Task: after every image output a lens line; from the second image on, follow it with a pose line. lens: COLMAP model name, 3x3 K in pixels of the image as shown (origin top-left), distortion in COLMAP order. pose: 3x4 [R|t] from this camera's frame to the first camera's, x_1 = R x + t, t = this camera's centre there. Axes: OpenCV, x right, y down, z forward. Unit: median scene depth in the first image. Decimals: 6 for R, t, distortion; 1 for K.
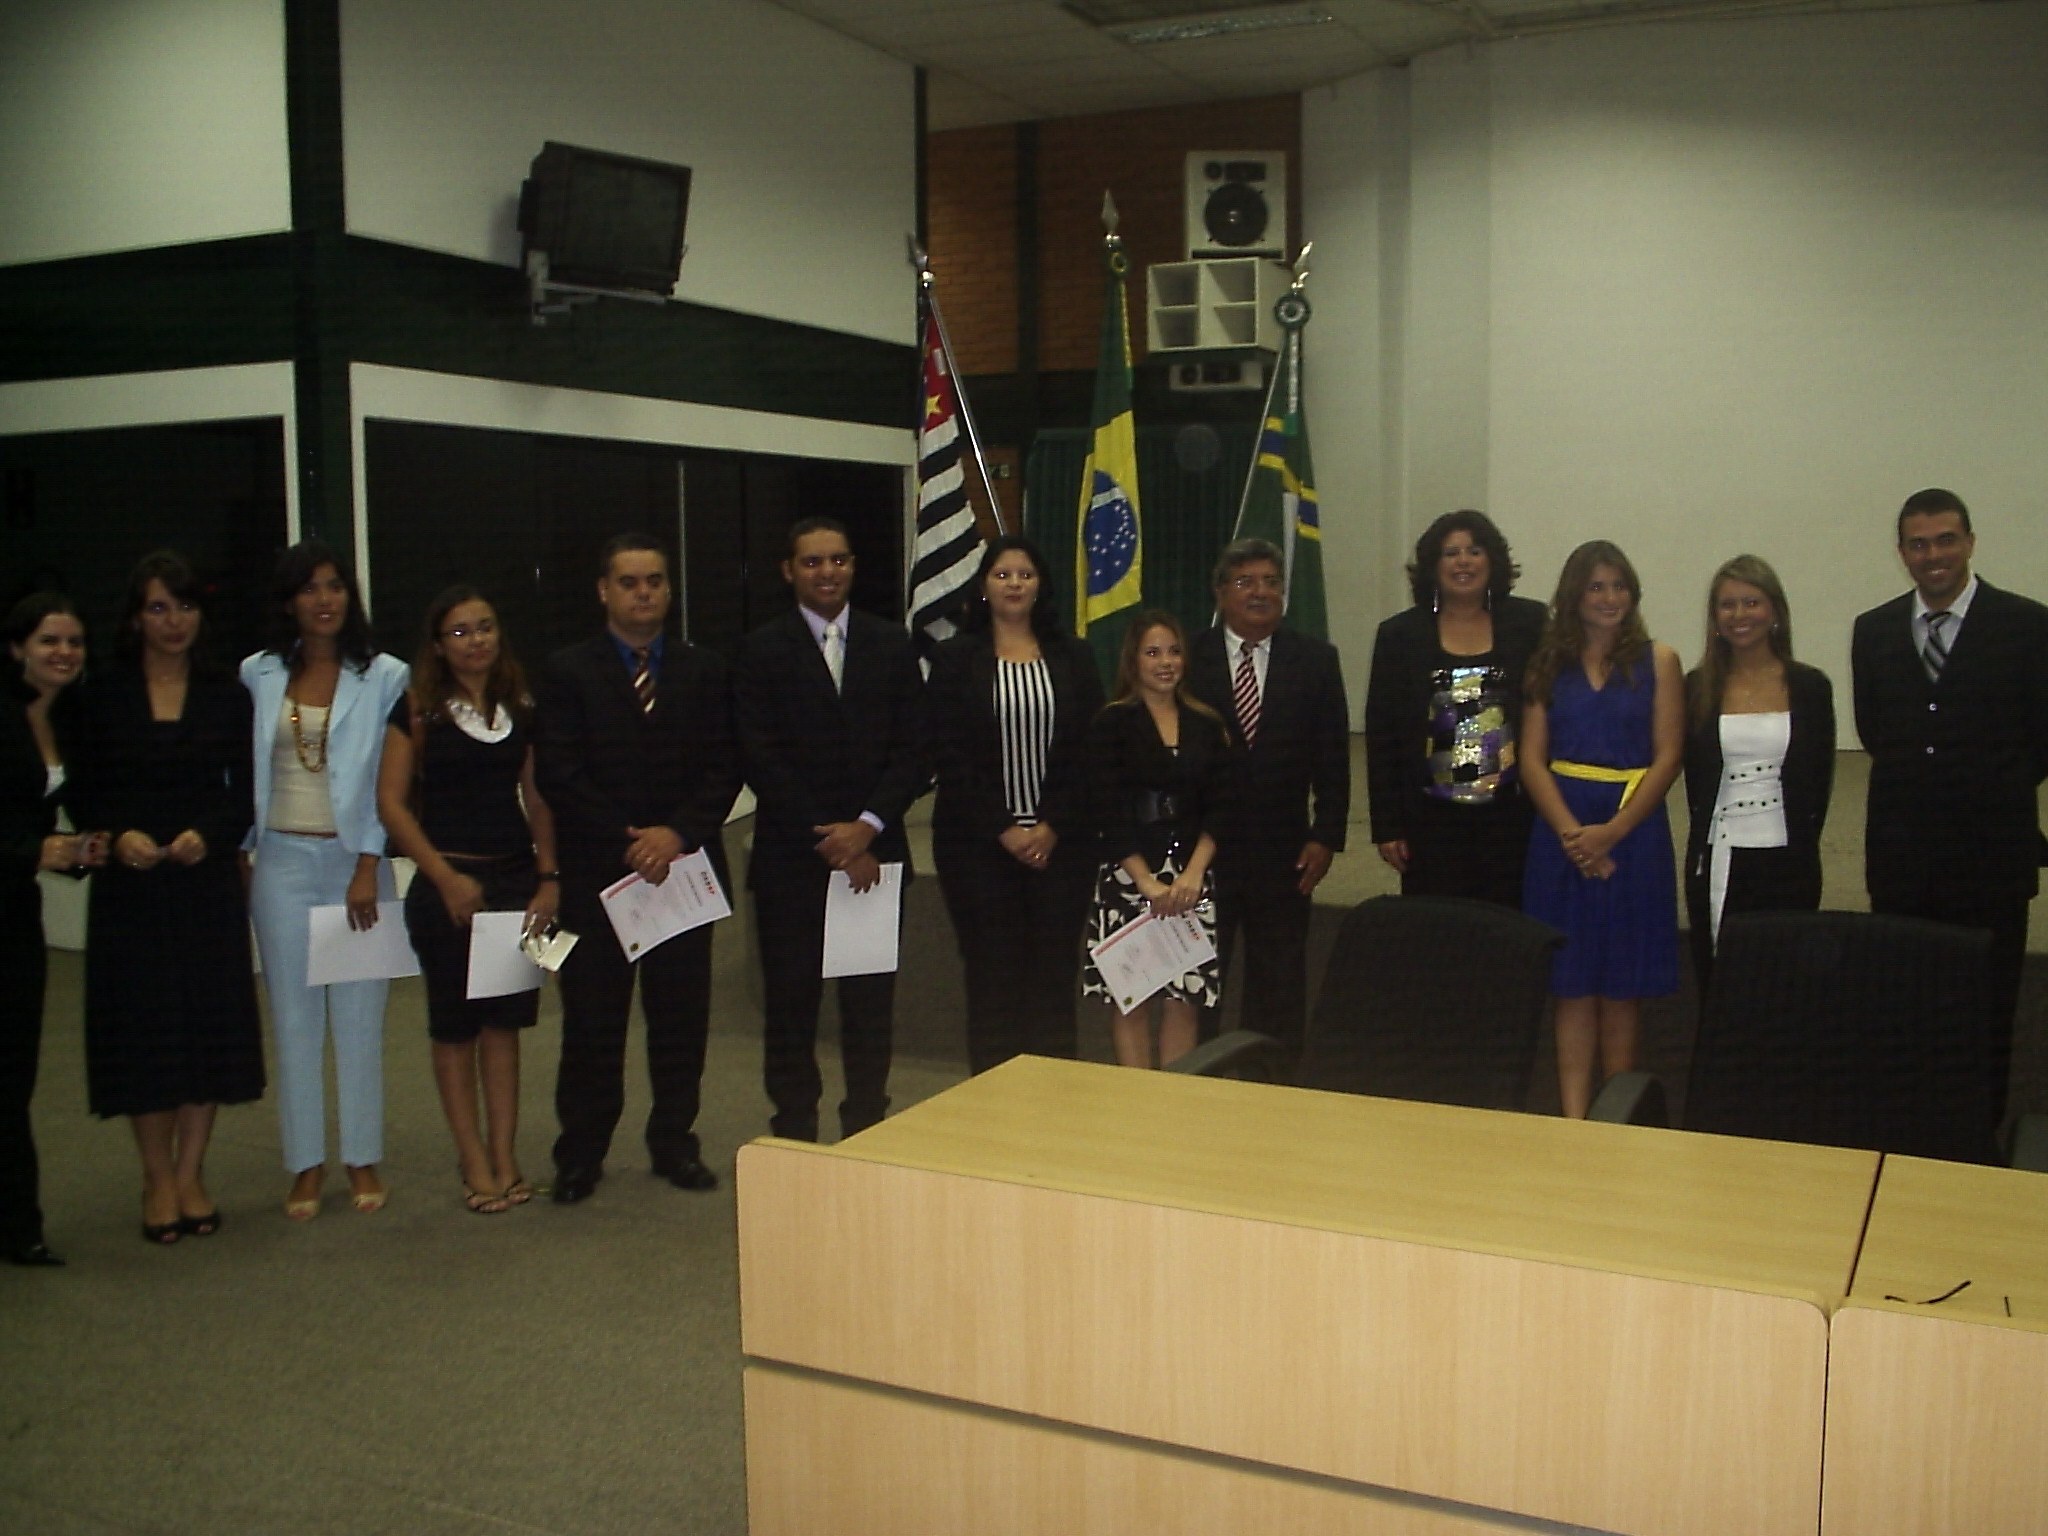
lens RADIAL K [[2396.6, 0, 1024.0], [0, 2396.6, 768.0], [0, 0, 1]] dist [-0.206739, -0.013762]
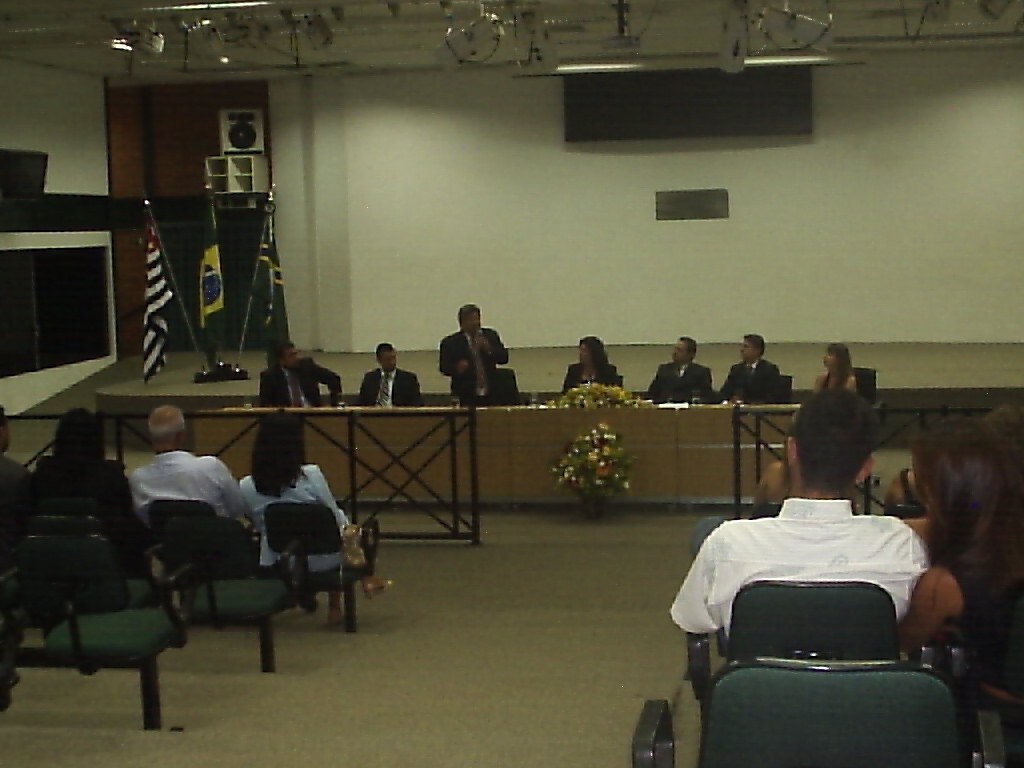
lens RADIAL K [[1661.7, 0, 512.0], [0, 1661.7, 384.0], [0, 0, 1]] dist [-0.029928, -0.204943]
pose [[0.966935, -0.050981, 0.249874, -0.123733], [0.051364, 0.998668, 0.004995, 0.033754], [-0.249796, 0.008005, 0.968265, -1.085525]]
